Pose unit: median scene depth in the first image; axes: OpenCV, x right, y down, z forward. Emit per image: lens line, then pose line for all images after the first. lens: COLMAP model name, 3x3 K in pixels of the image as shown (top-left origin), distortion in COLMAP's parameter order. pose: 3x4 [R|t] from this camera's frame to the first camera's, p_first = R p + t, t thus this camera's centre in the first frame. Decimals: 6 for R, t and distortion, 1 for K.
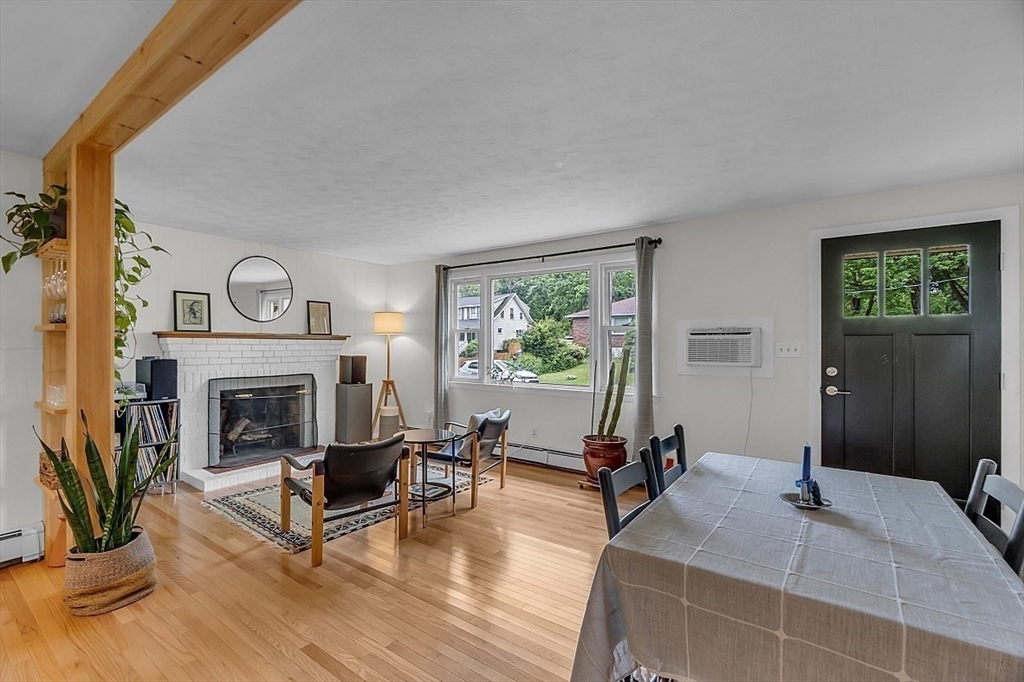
lens RADIAL K [[464.9, 0, 482.4], [0, 464.9, 339.3], [0, 0, 1]] dist [-0.000095, 0.000051]
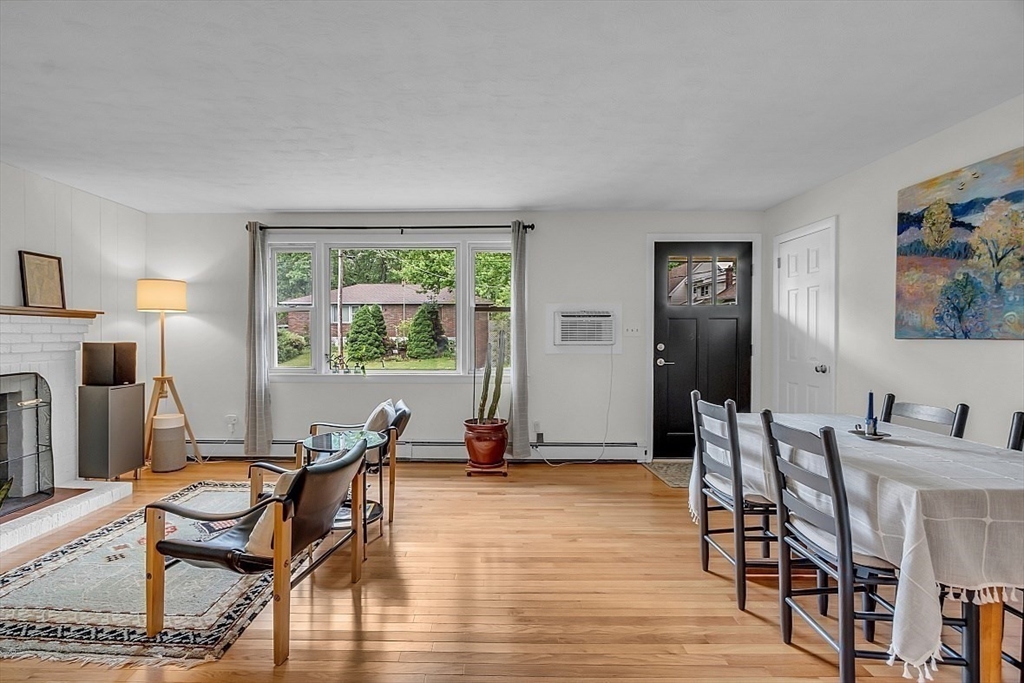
lens RADIAL K [[464.9, 0, 482.4], [0, 464.9, 339.8], [0, 0, 1]] dist [-0.000095, 0.000051]
pose [[0.805368, -0.008461, 0.592714, -0.302346], [-0.004443, 0.999784, 0.020310, 0.019548], [-0.592758, -0.018990, 0.805157, 0.199246]]
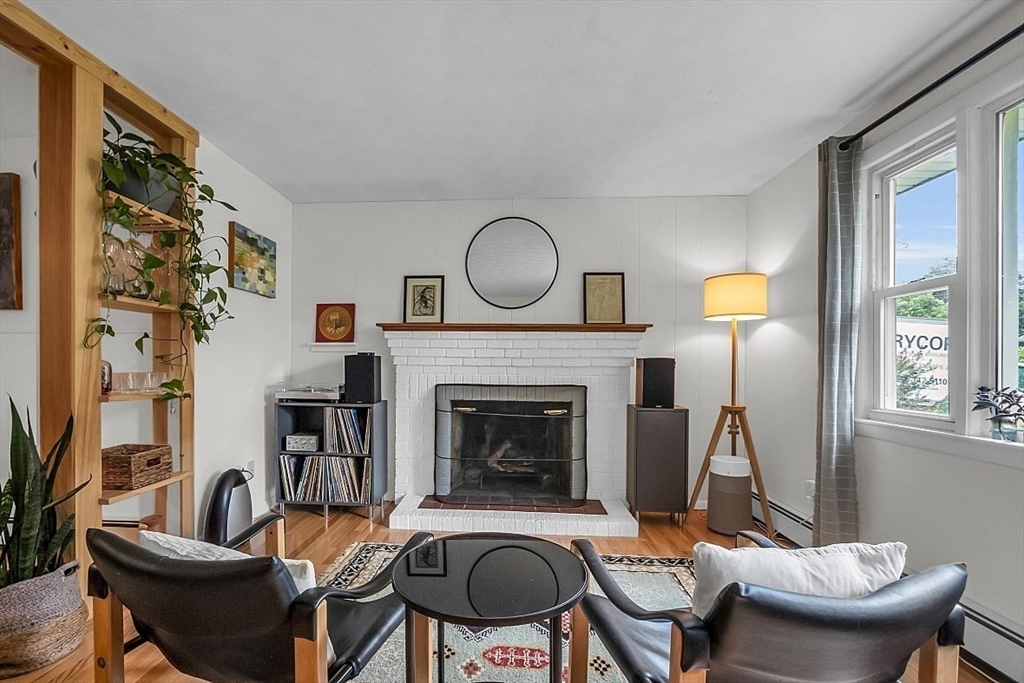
lens RADIAL K [[457.6, 0, 475.3], [0, 457.6, 367.0], [0, 0, 1]] dist [-0.026752, 0.000092]
pose [[0.541484, 0.004346, -0.840700, 0.093617], [0.003381, 0.999967, 0.007346, 0.051058], [0.840704, -0.006820, 0.541452, 0.629395]]
